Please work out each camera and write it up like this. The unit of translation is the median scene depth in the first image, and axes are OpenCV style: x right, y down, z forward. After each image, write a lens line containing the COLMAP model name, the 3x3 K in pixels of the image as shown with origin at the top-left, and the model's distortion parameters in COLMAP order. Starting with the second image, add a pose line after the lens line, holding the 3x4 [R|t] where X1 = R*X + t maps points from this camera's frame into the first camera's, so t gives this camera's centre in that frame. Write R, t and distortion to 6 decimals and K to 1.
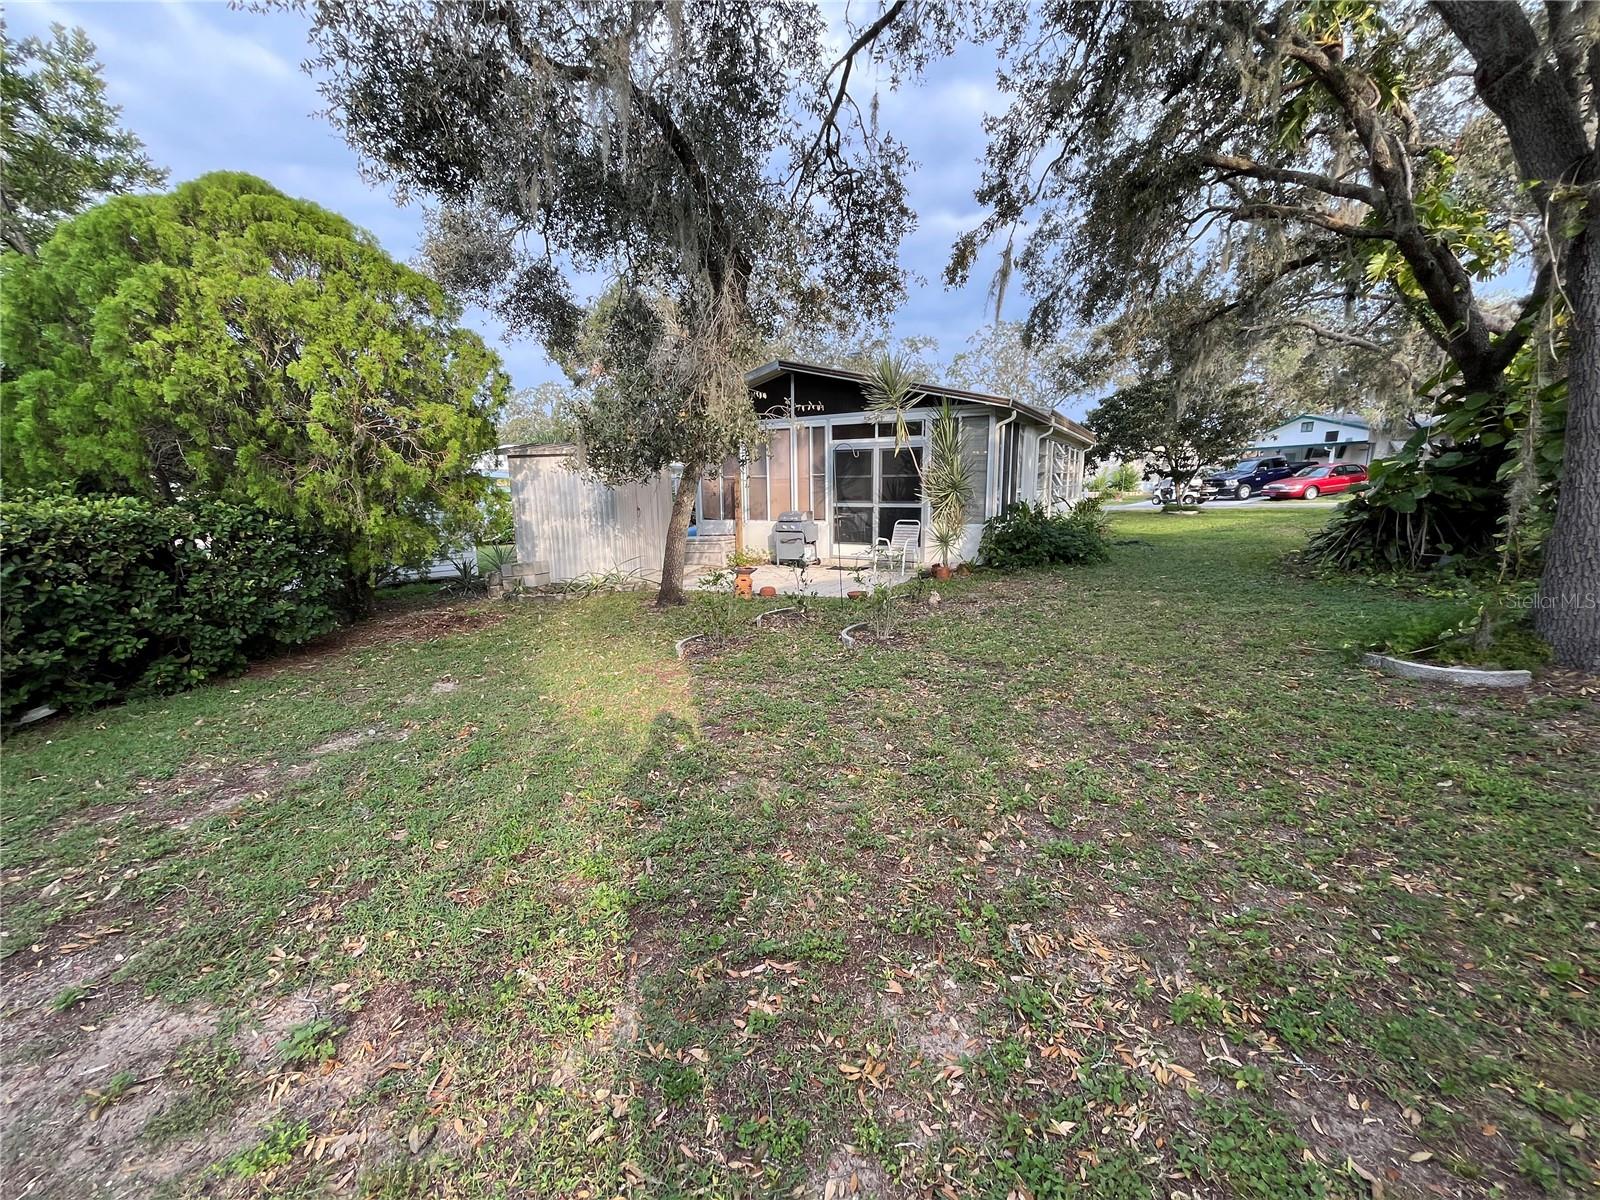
lens RADIAL K [[644.1, 0, 796.0], [0, 644.1, 609.3], [0, 0, 1]] dist [-0.003911, 0.000333]
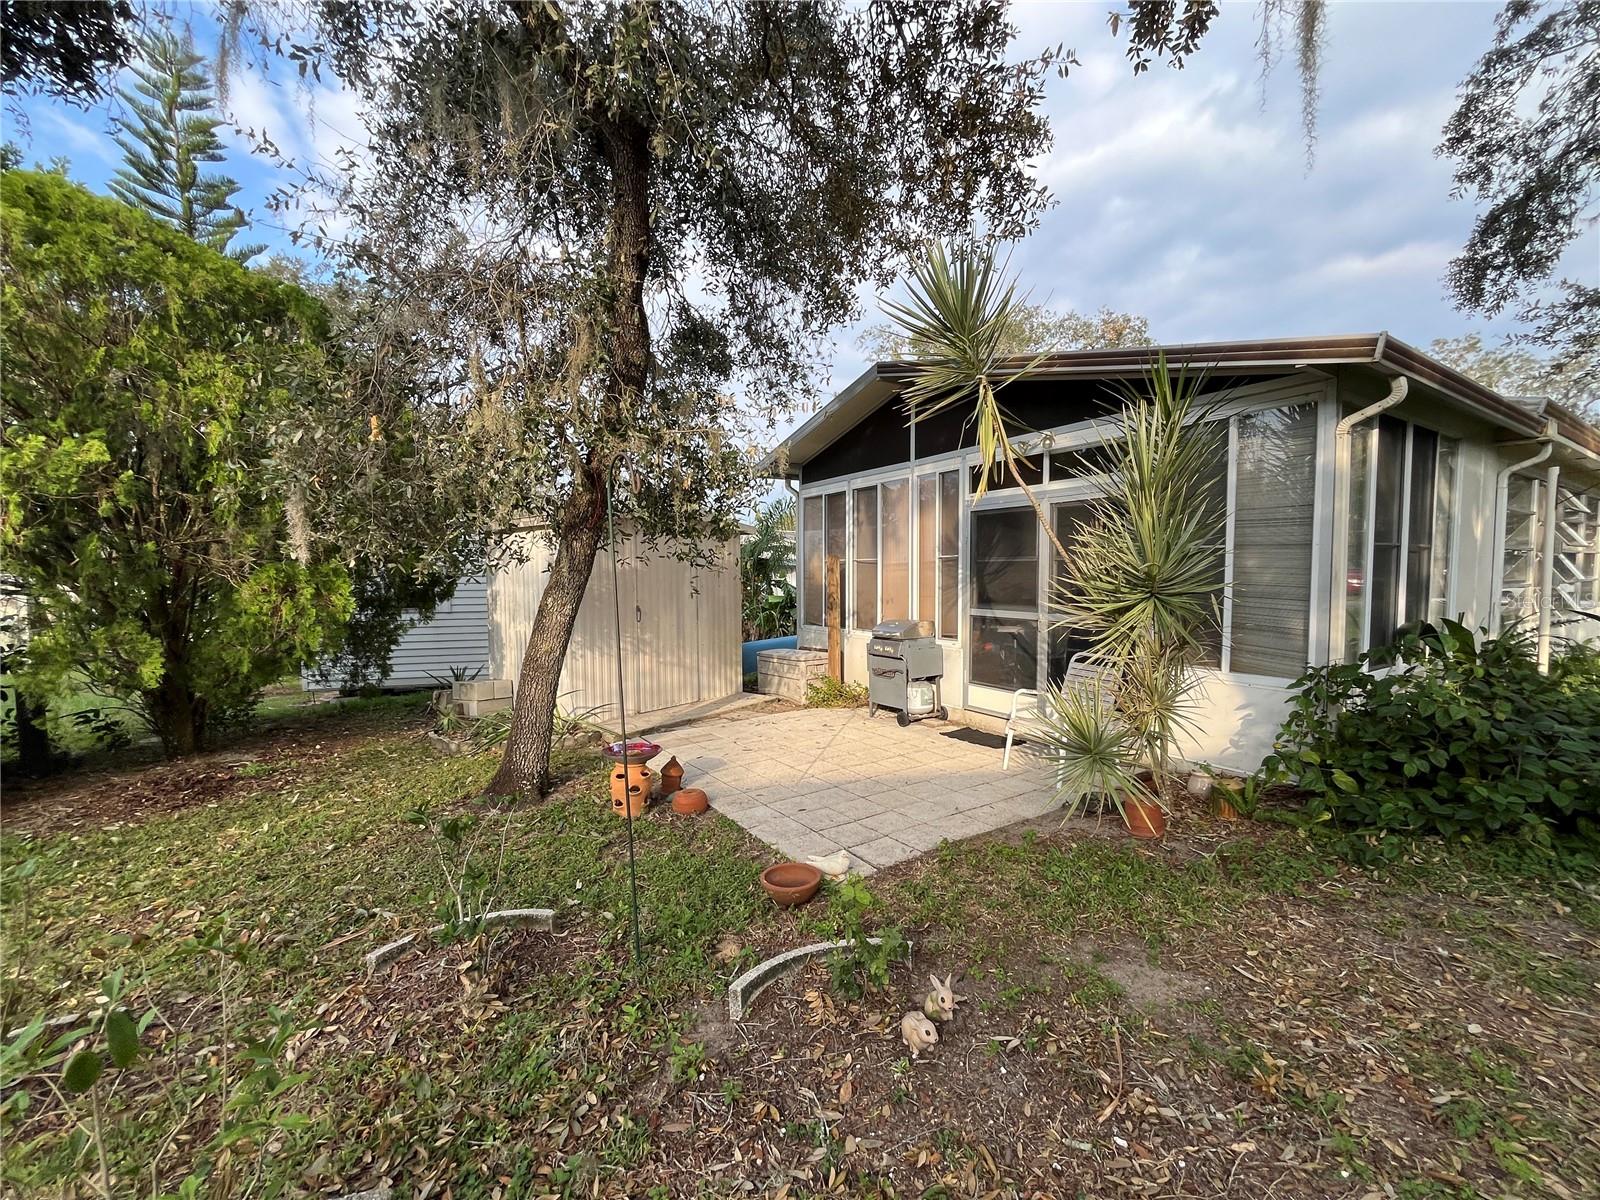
lens RADIAL K [[644.1, 0, 796.0], [0, 644.1, 609.3], [0, 0, 1]] dist [-0.003911, 0.000333]
pose [[0.881544, 0.036419, -0.470694, 0.181987], [-0.099079, 0.989088, -0.109031, -0.091699], [0.461587, 0.142752, 0.875534, 0.465057]]
